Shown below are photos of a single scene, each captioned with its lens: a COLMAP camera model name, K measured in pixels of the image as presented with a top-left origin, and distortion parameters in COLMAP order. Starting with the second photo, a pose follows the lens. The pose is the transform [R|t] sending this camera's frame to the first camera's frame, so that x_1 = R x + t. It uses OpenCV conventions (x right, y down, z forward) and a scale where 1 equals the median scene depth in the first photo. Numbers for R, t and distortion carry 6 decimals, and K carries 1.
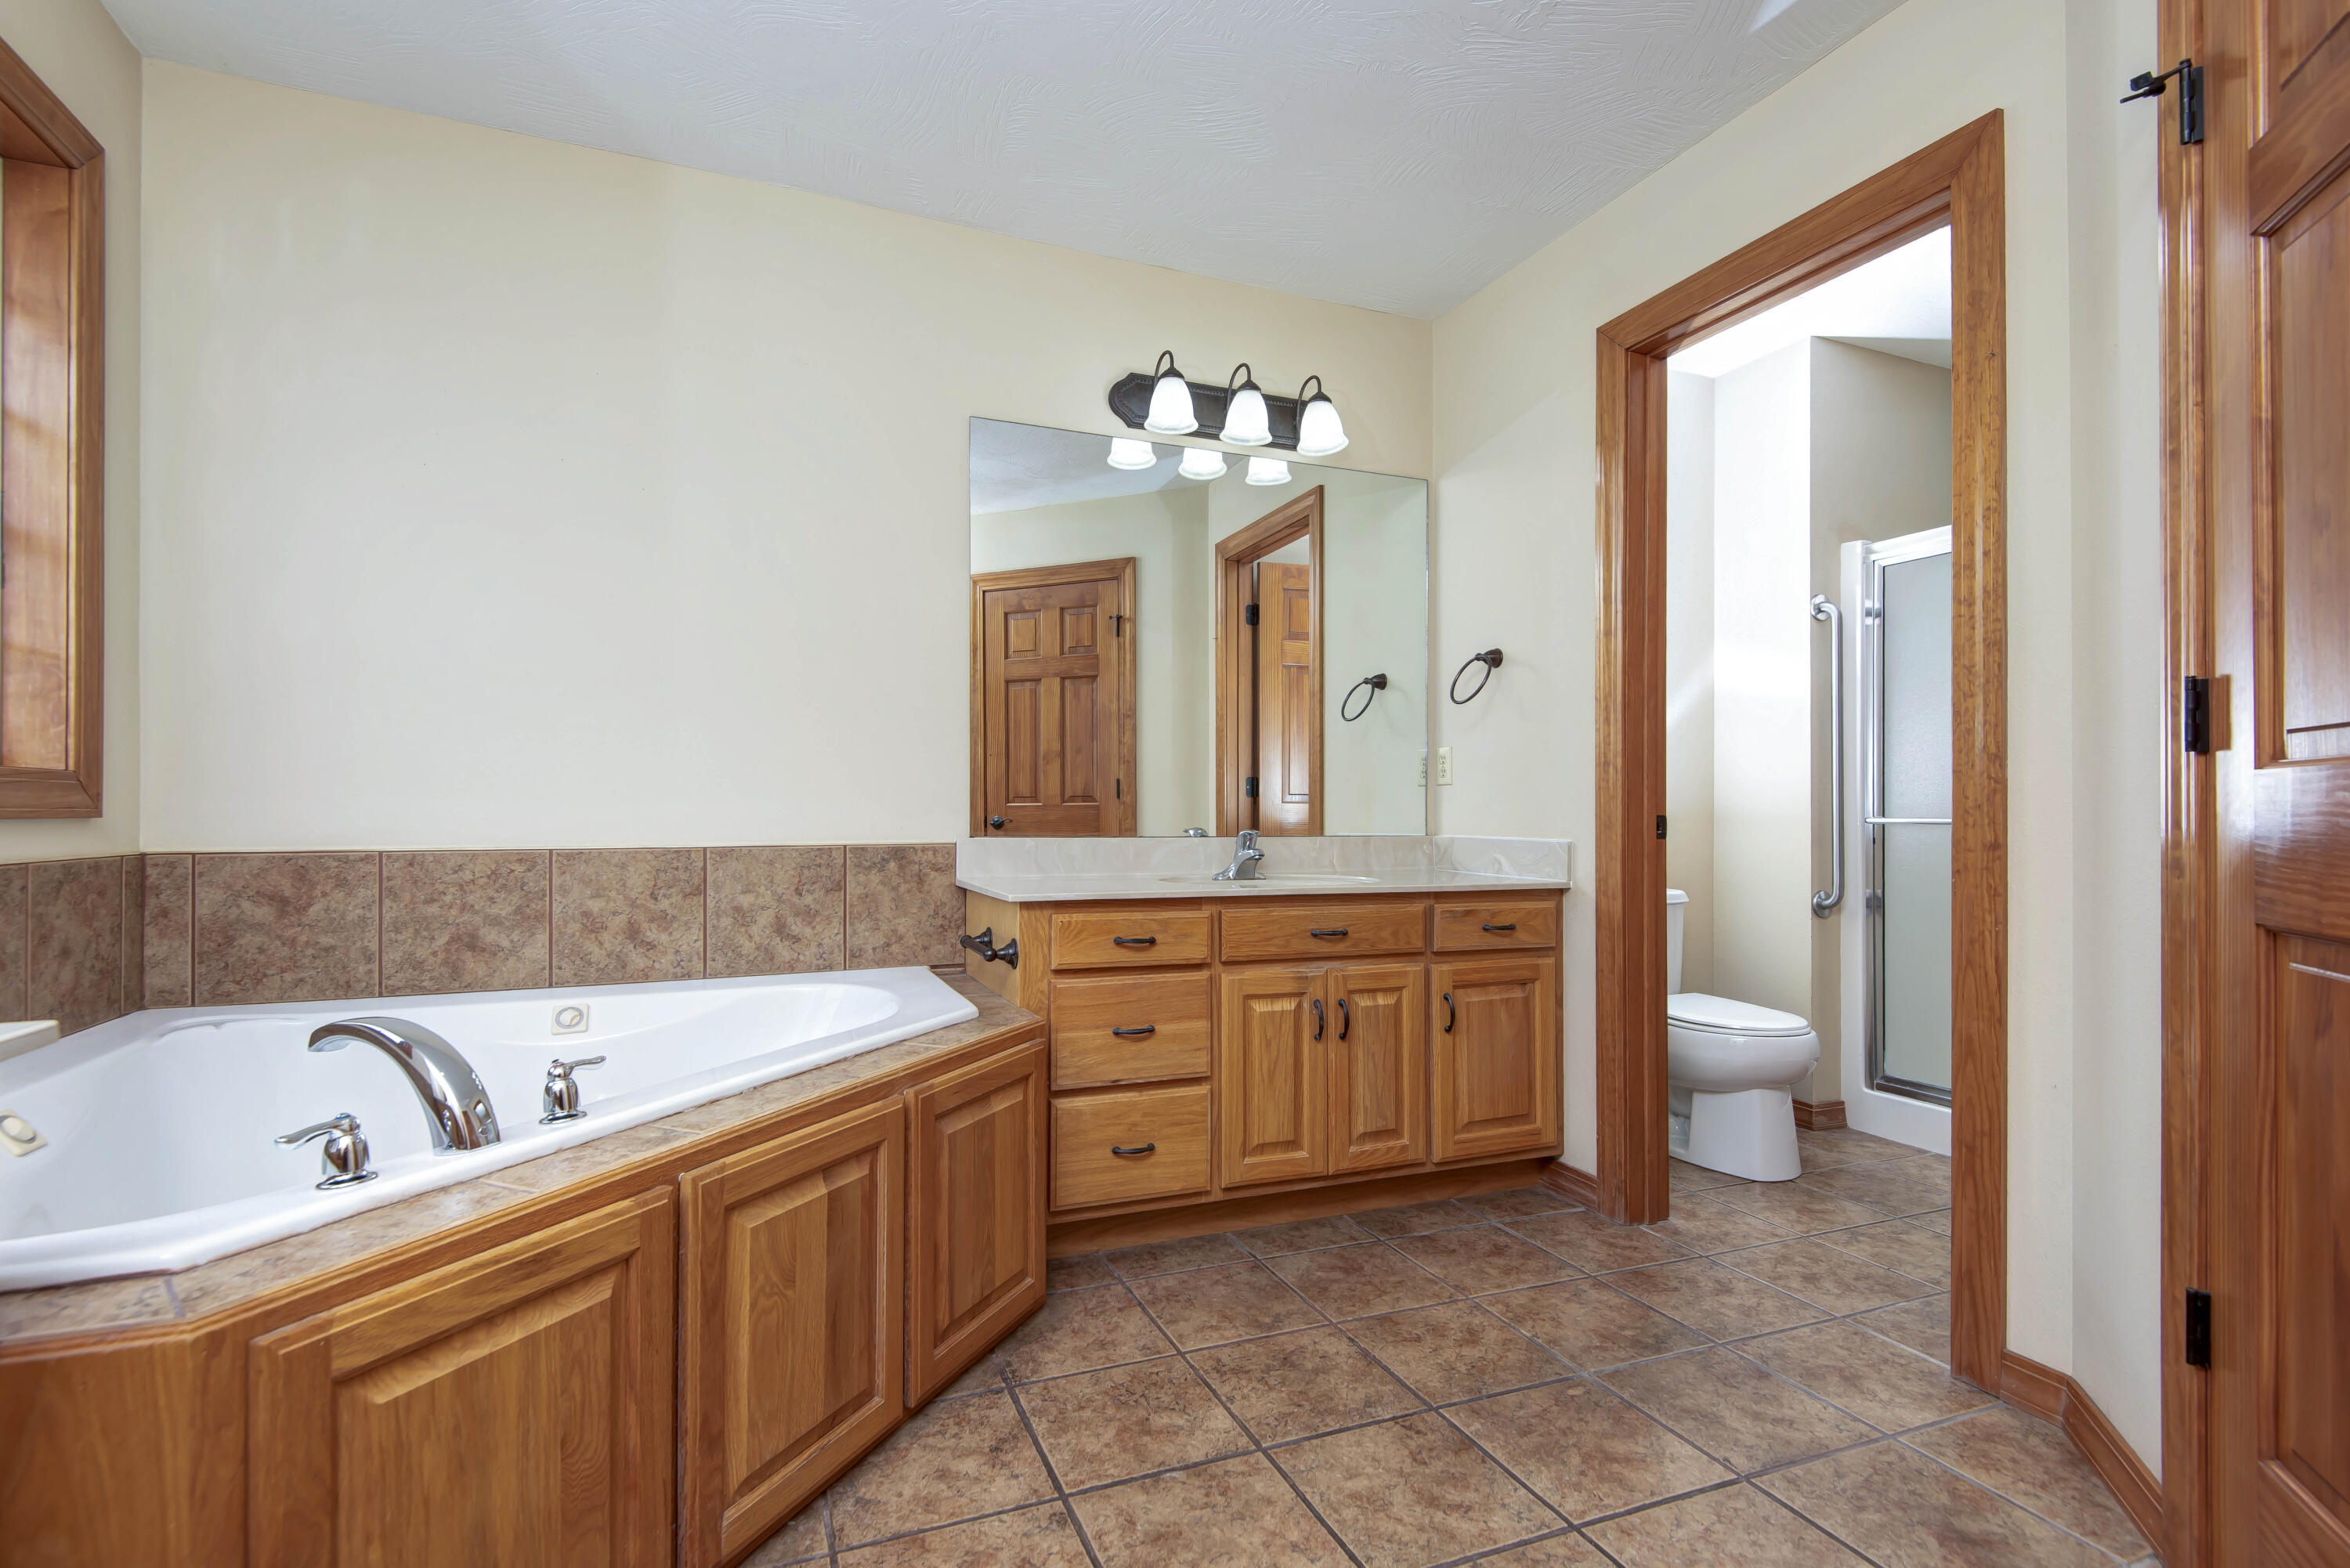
lens RADIAL K [[1098.9, 0, 1125.9], [0, 1098.9, 802.2], [0, 0, 1]] dist [0.016741, -0.013131]
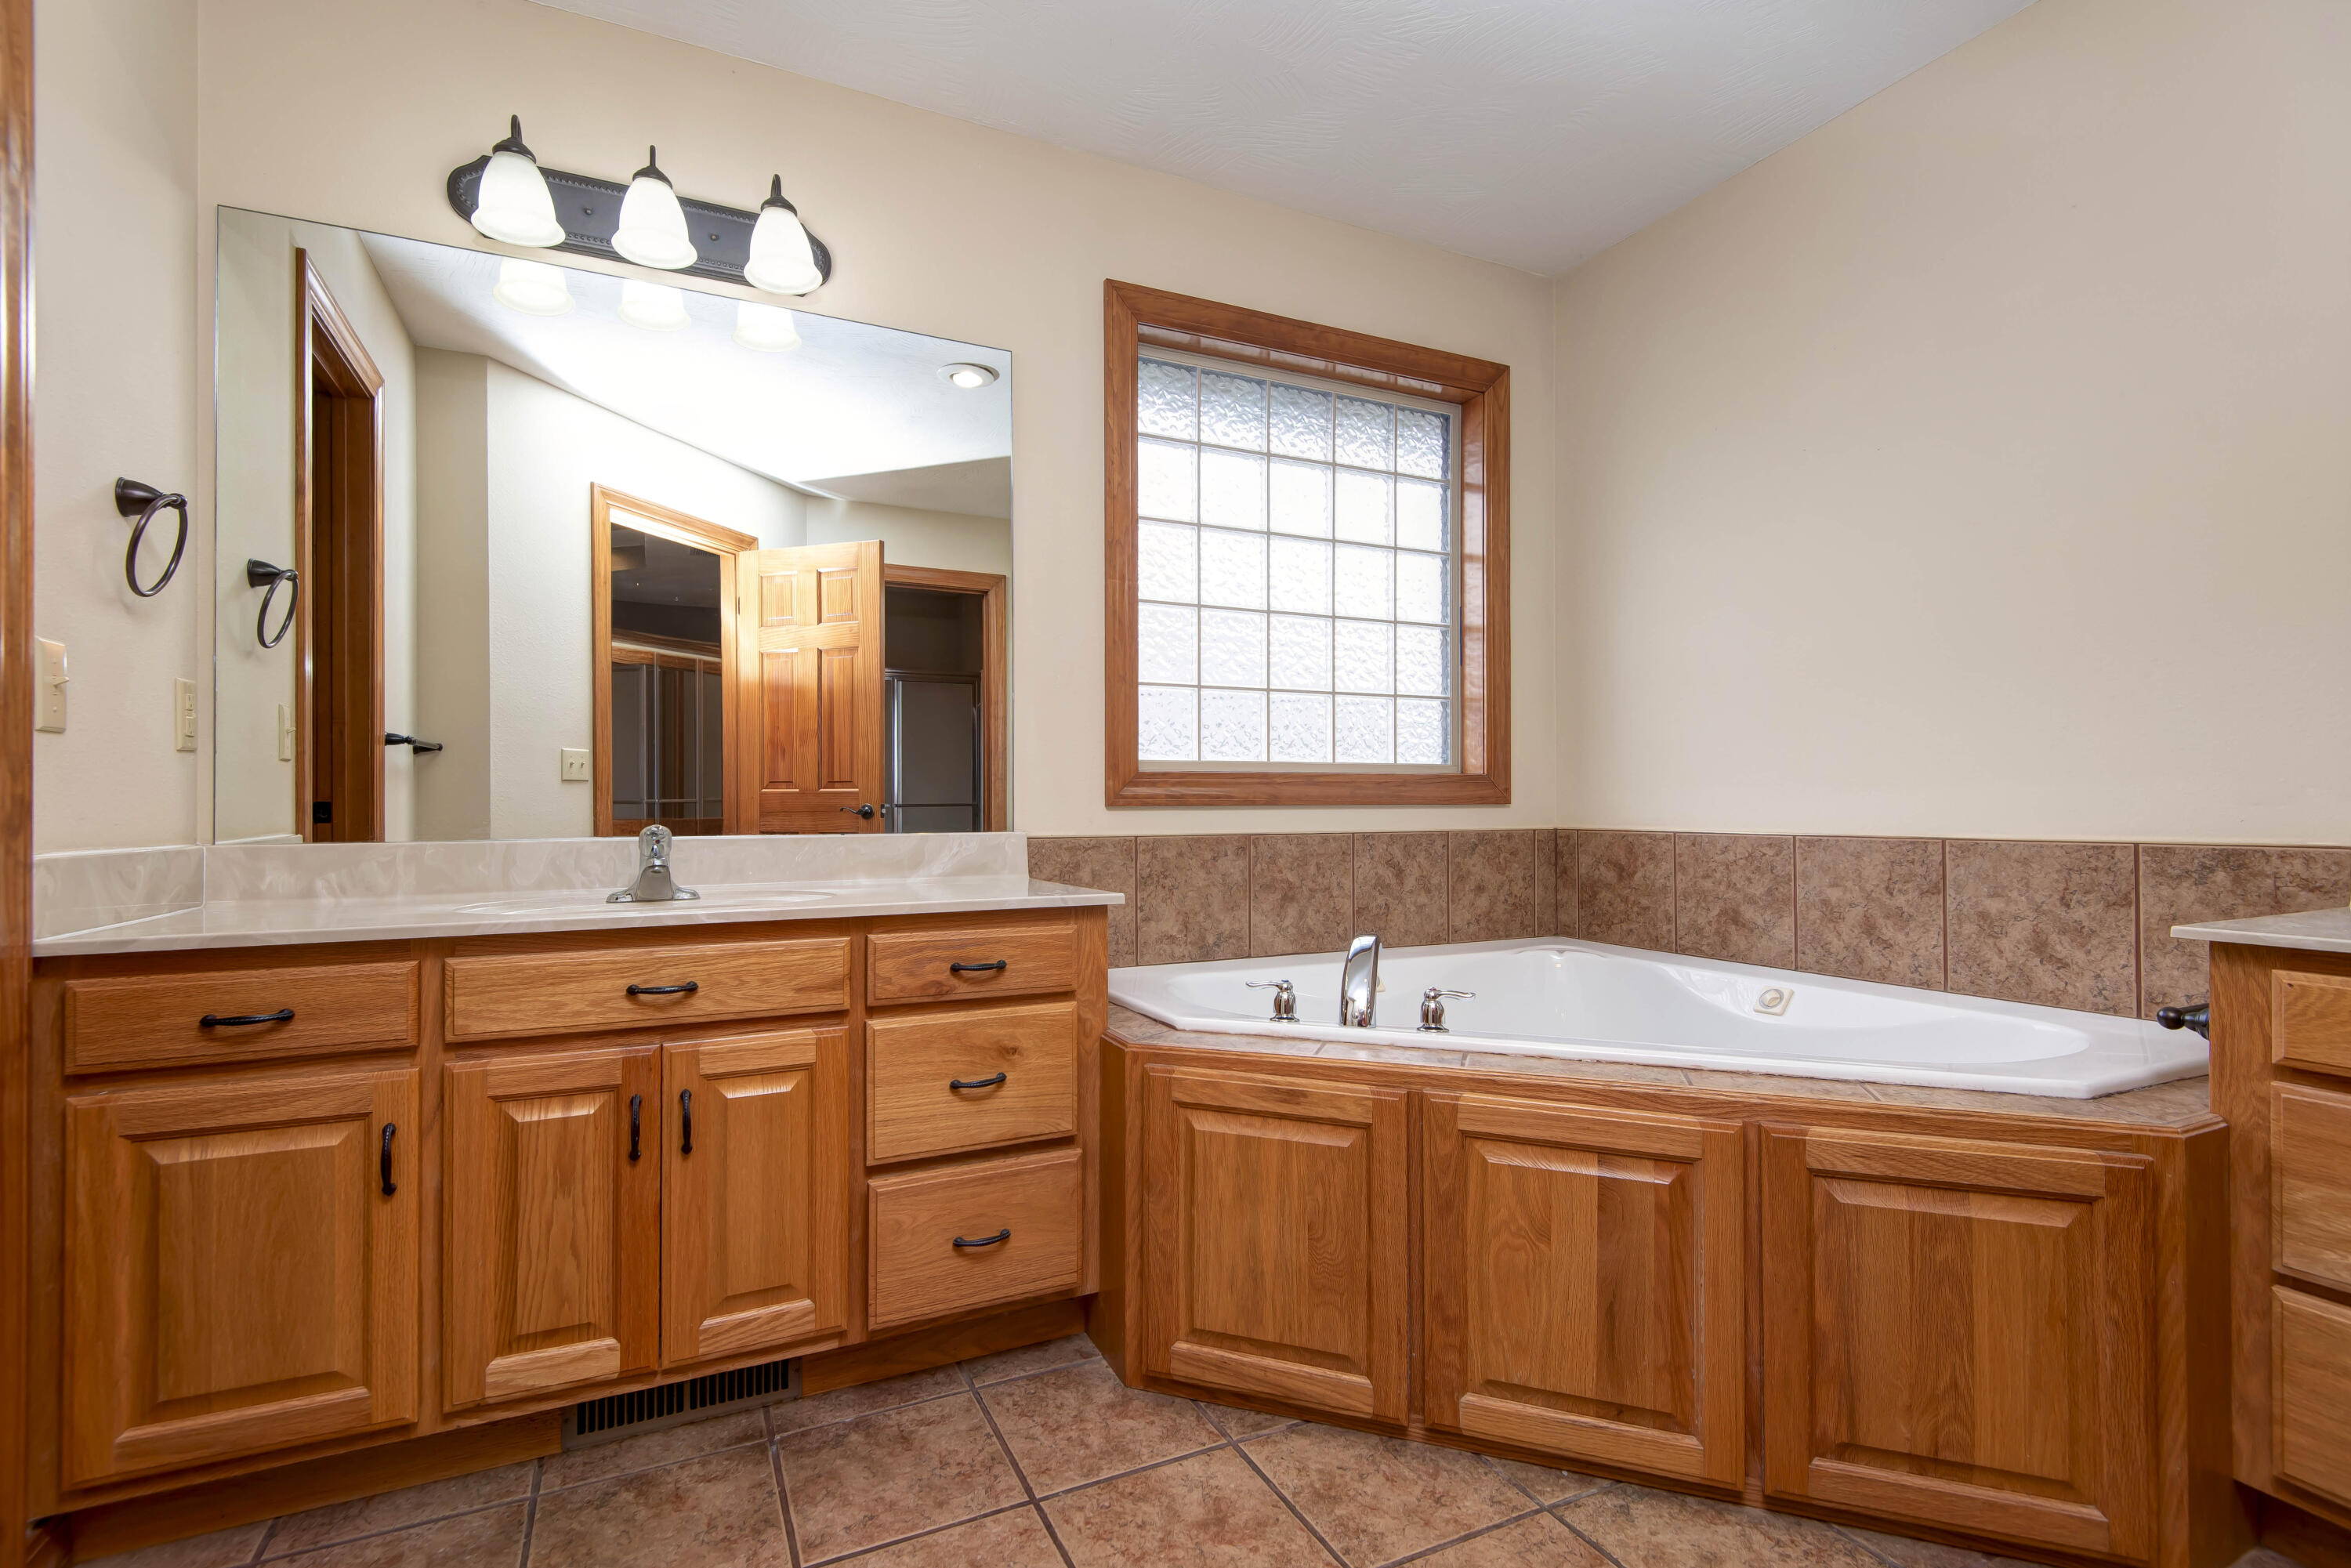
lens RADIAL K [[1099.4, 0, 1169.7], [0, 1099.4, 798.2], [0, 0, 1]] dist [0.016741, -0.013131]
pose [[0.052651, -0.005869, -0.998596, 0.483226], [0.009841, 0.999937, -0.005358, 0.008478], [0.998565, -0.009545, 0.052705, 0.380119]]
